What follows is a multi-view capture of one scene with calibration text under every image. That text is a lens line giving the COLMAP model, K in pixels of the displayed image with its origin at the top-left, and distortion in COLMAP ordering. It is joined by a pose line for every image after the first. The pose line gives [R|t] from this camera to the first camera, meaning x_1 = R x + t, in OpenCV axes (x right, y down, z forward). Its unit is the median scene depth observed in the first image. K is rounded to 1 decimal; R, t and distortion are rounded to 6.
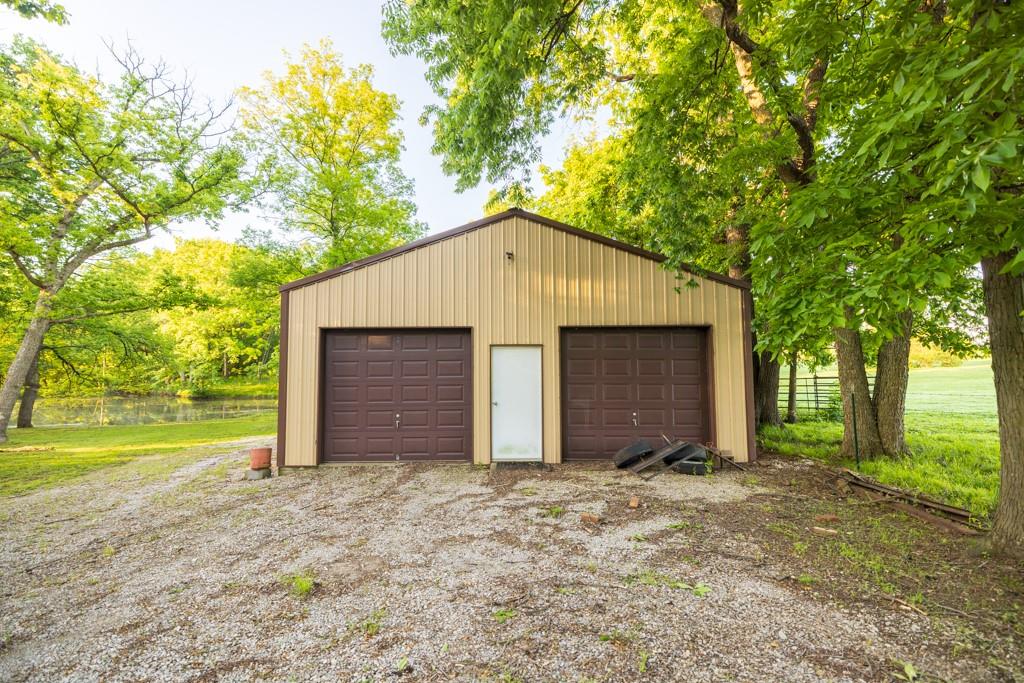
lens RADIAL K [[471.5, 0, 512.0], [0, 471.5, 341.5], [0, 0, 1]] dist [0.000798, 0.000139]
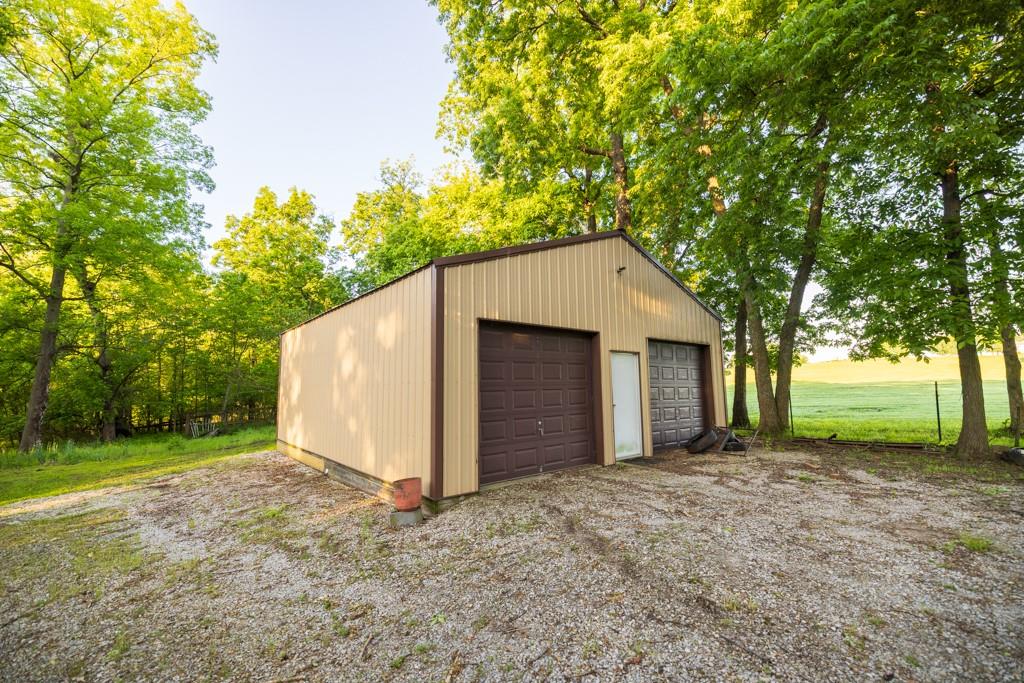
lens RADIAL K [[438.3, 0, 512.0], [0, 438.3, 341.5], [0, 0, 1]] dist [0.001223, 0.000069]
pose [[0.766490, 0.065839, 0.638873, -0.844736], [-0.025805, 0.997085, -0.071796, 0.064074], [-0.641738, 0.038545, 0.765955, 0.386654]]
